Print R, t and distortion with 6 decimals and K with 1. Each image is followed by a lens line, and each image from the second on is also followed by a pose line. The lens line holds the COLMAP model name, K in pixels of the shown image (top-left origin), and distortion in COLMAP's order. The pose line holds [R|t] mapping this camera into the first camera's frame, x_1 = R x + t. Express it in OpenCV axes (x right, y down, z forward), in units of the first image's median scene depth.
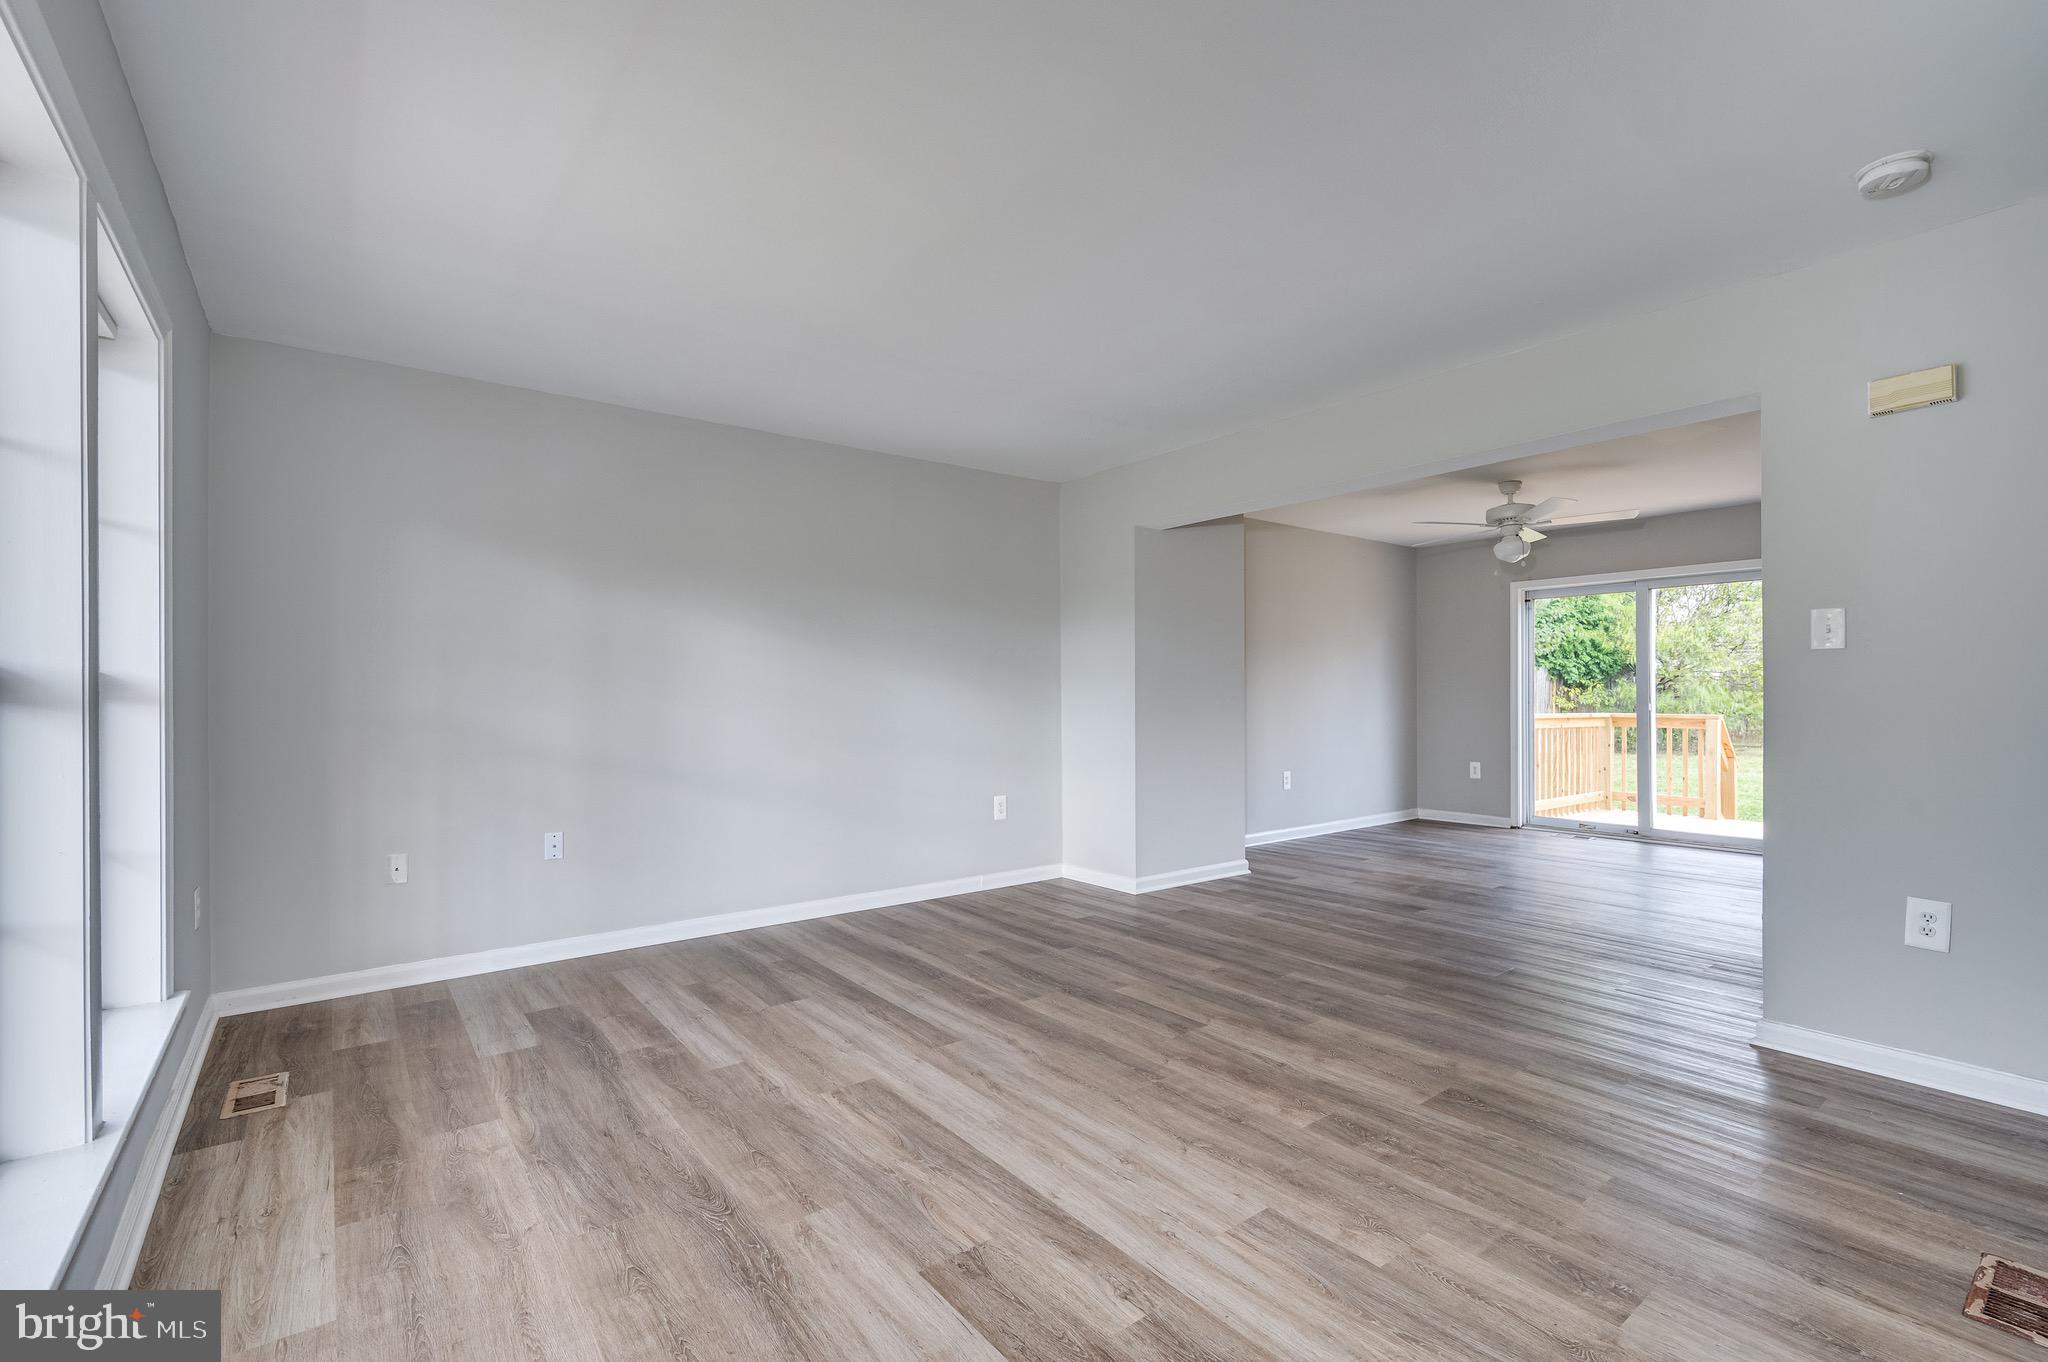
lens RADIAL K [[888.2, 0, 1029.0], [0, 888.2, 689.6], [0, 0, 1]] dist [-0.003976, 0.001166]
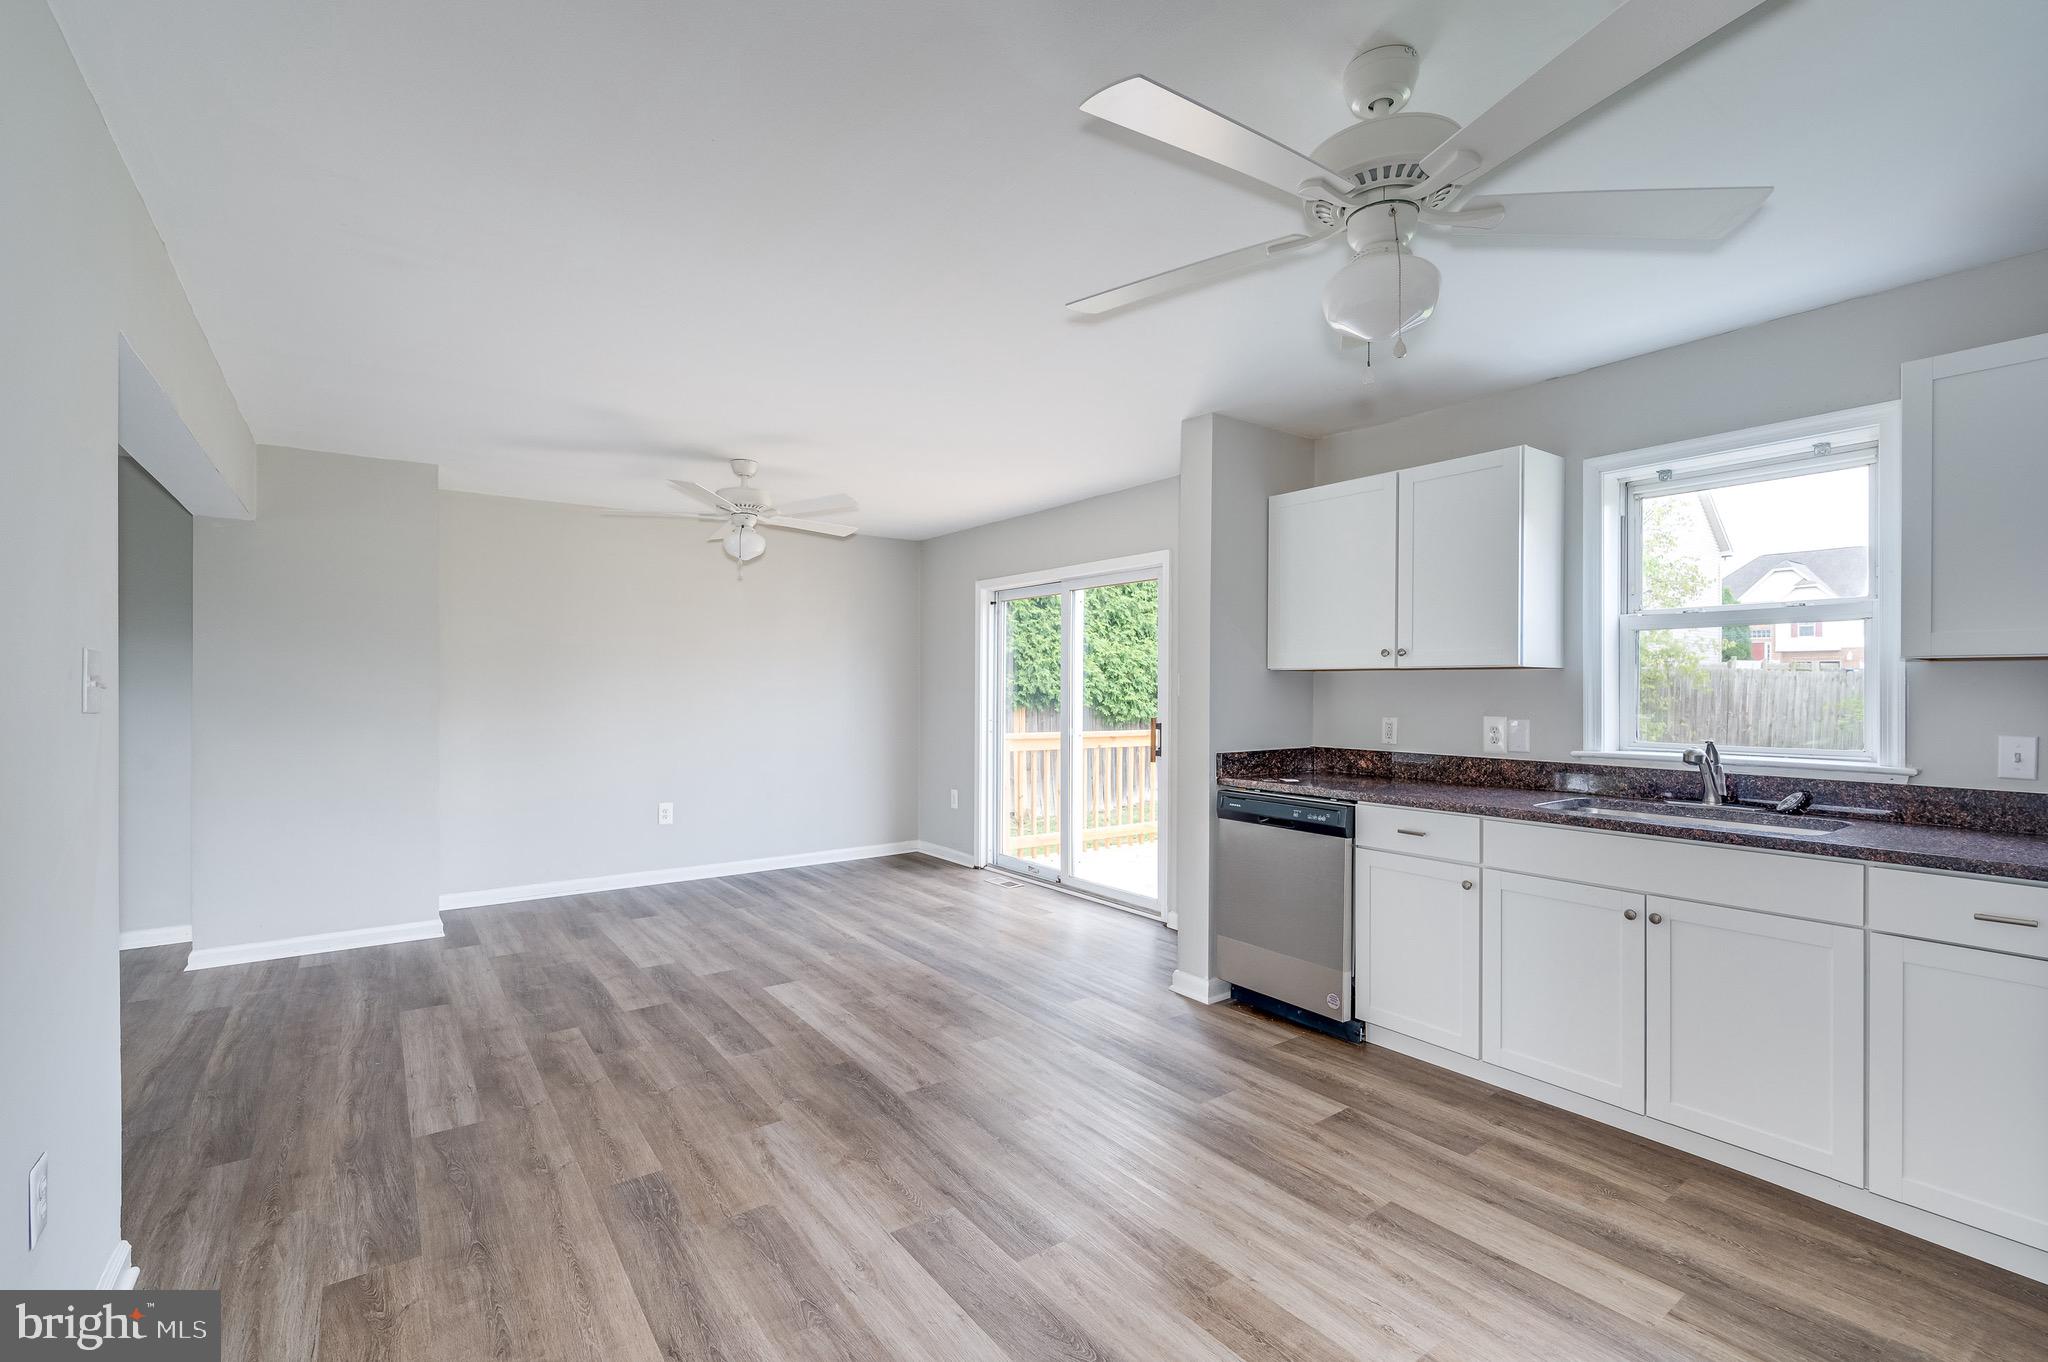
lens RADIAL K [[888.2, 0, 1042.7], [0, 888.2, 692.3], [0, 0, 1]] dist [-0.003976, 0.001166]
pose [[0.999992, 0.003901, -0.000033, 1.703797], [-0.003900, 0.999874, 0.015398, -0.073421], [0.000093, -0.015397, 0.999881, 0.437466]]
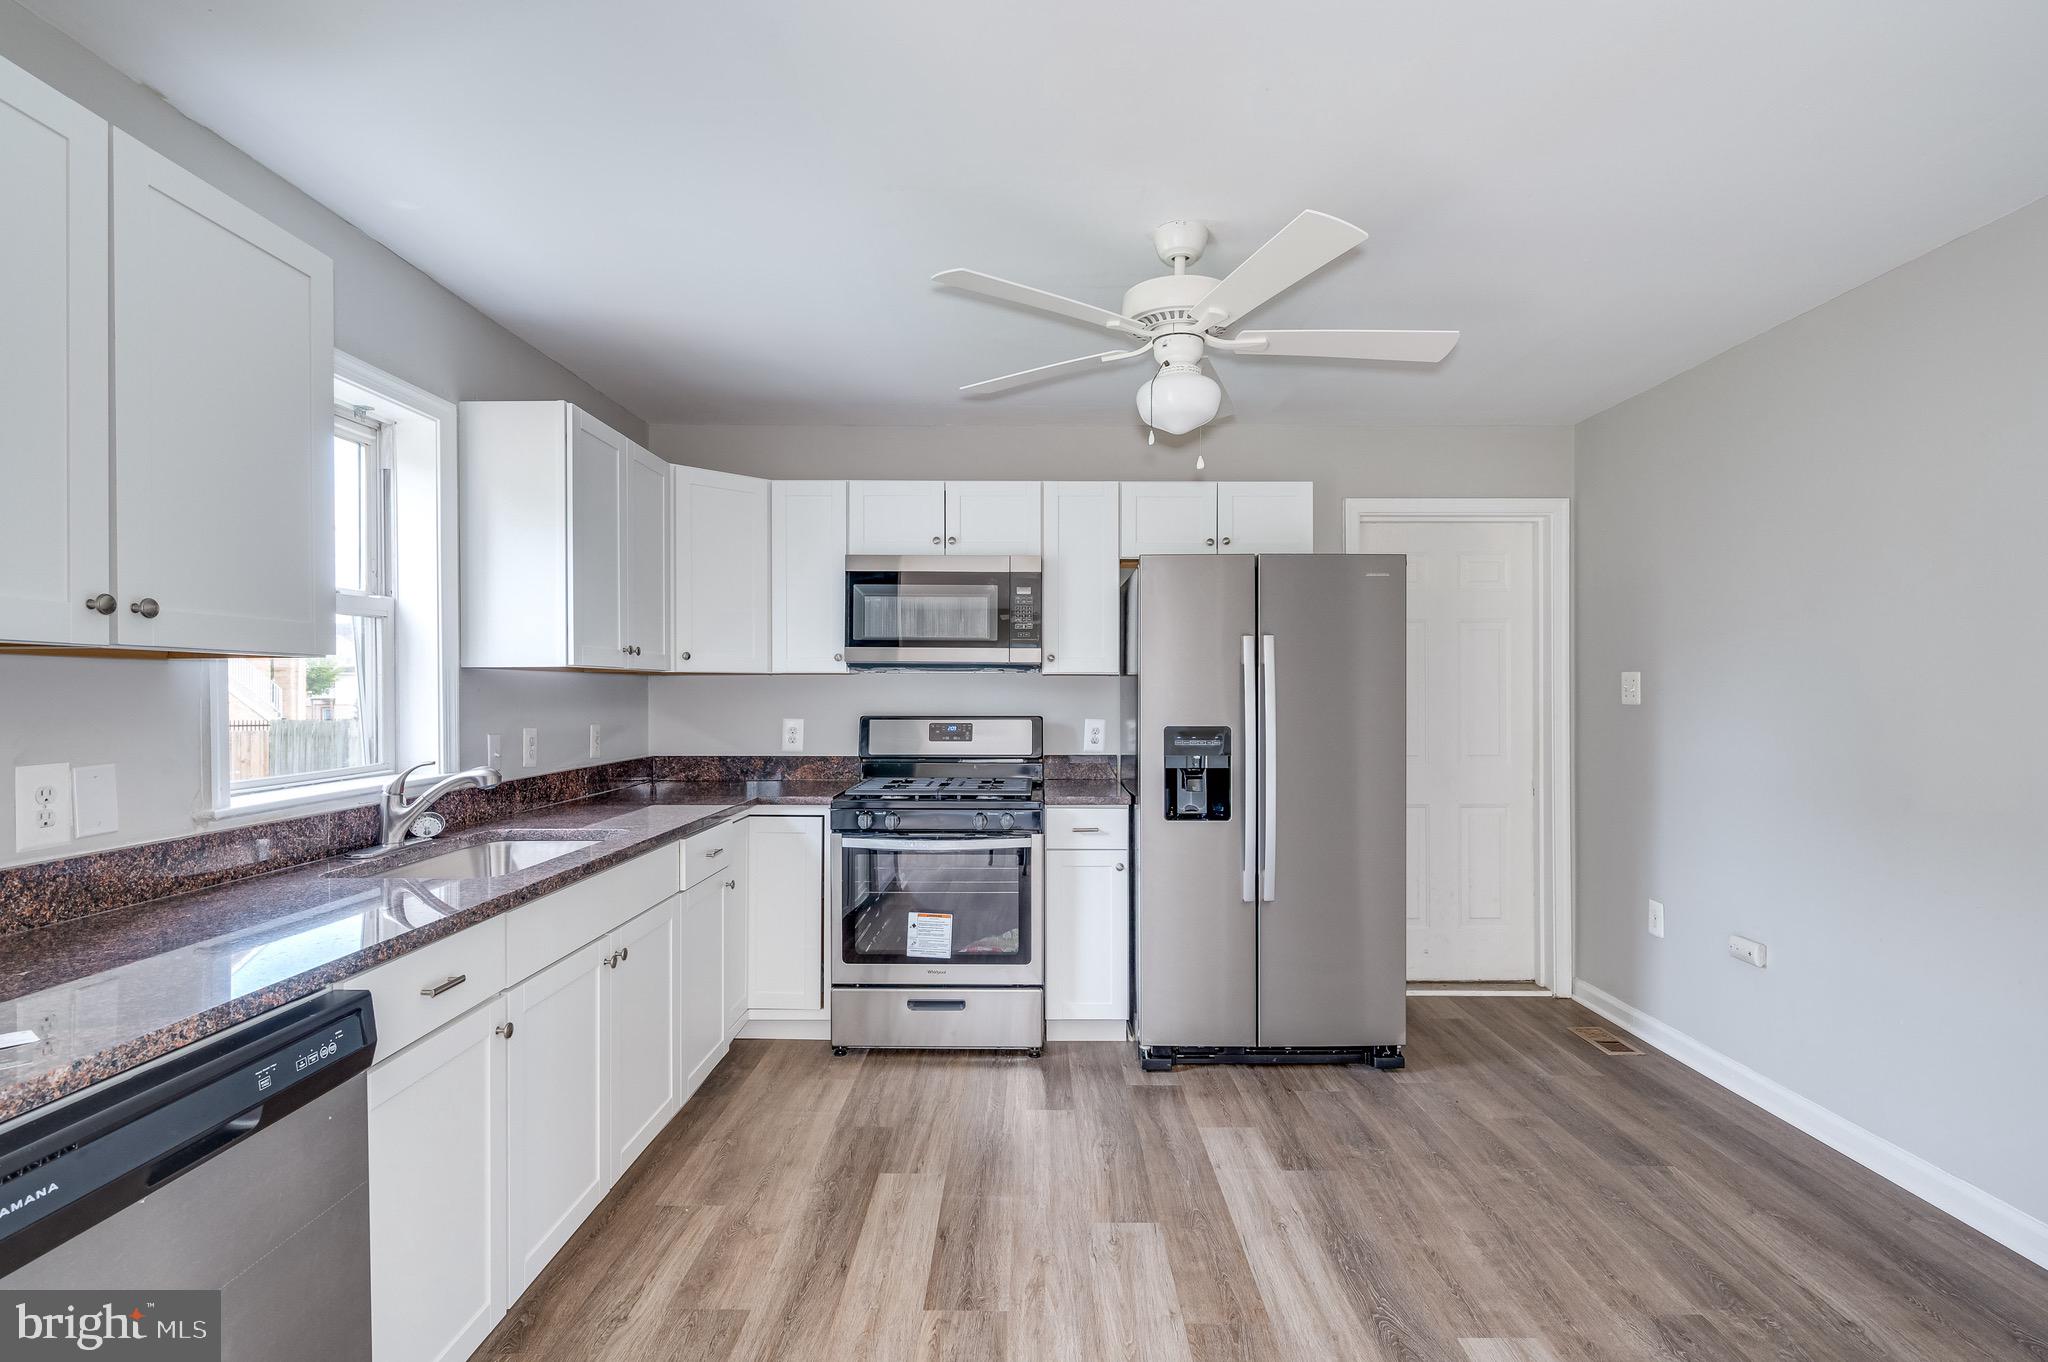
lens RADIAL K [[976.6, 0, 1015.1], [0, 976.6, 693.1], [0, 0, 1]] dist [-0.004143, 0.001851]
pose [[-0.782276, -0.000087, 0.622932, 1.498419], [-0.001950, 0.999995, -0.002309, -0.065964], [-0.622929, -0.003021, -0.782272, 1.829754]]
